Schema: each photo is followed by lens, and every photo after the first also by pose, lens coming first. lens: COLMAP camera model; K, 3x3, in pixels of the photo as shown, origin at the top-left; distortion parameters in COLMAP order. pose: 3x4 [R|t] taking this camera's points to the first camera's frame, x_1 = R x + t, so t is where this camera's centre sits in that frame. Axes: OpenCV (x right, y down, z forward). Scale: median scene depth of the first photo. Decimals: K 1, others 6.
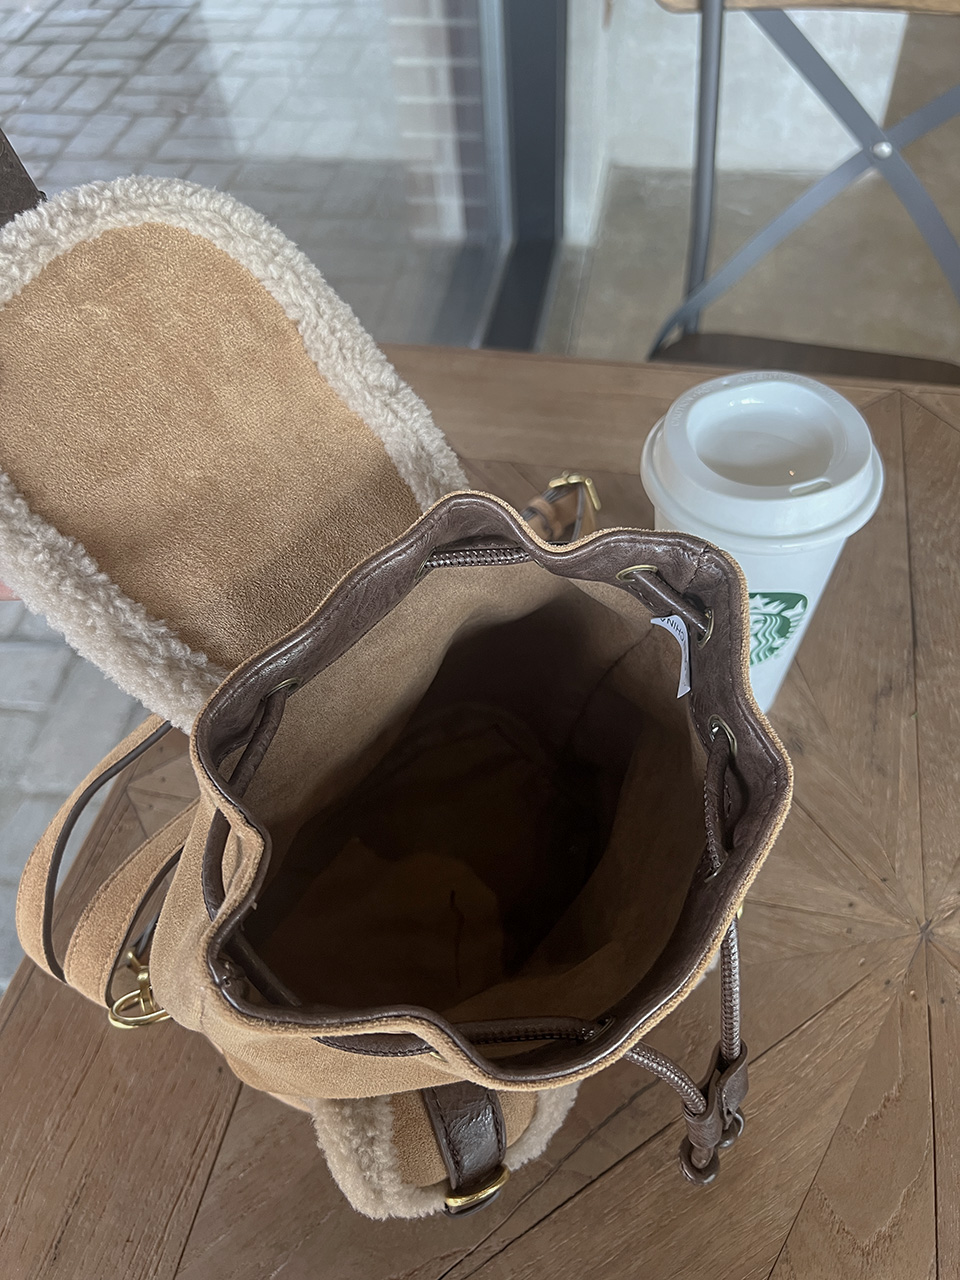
lens RADIAL K [[999.9, 0, 483.1], [0, 999.9, 638.8], [0, 0, 1]] dist [0.009407, -0.024243]
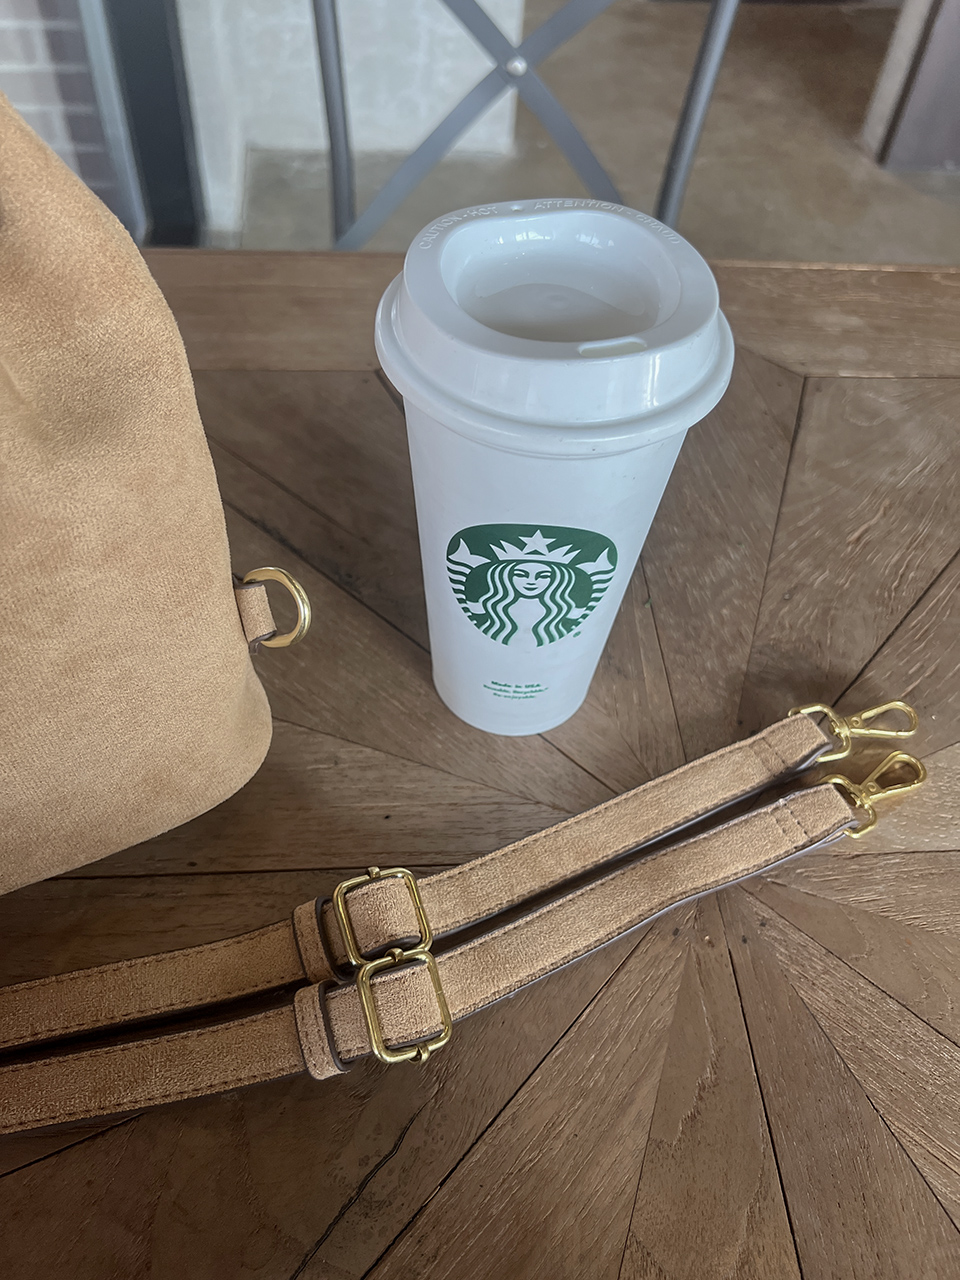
lens RADIAL K [[999.9, 0, 483.1], [0, 999.9, 638.8], [0, 0, 1]] dist [0.009407, -0.024243]
pose [[0.952349, -0.142169, 0.269852, 0.094025], [0.149639, 0.988714, -0.007205, 0.109258], [-0.265782, 0.047242, 0.962875, 0.303408]]
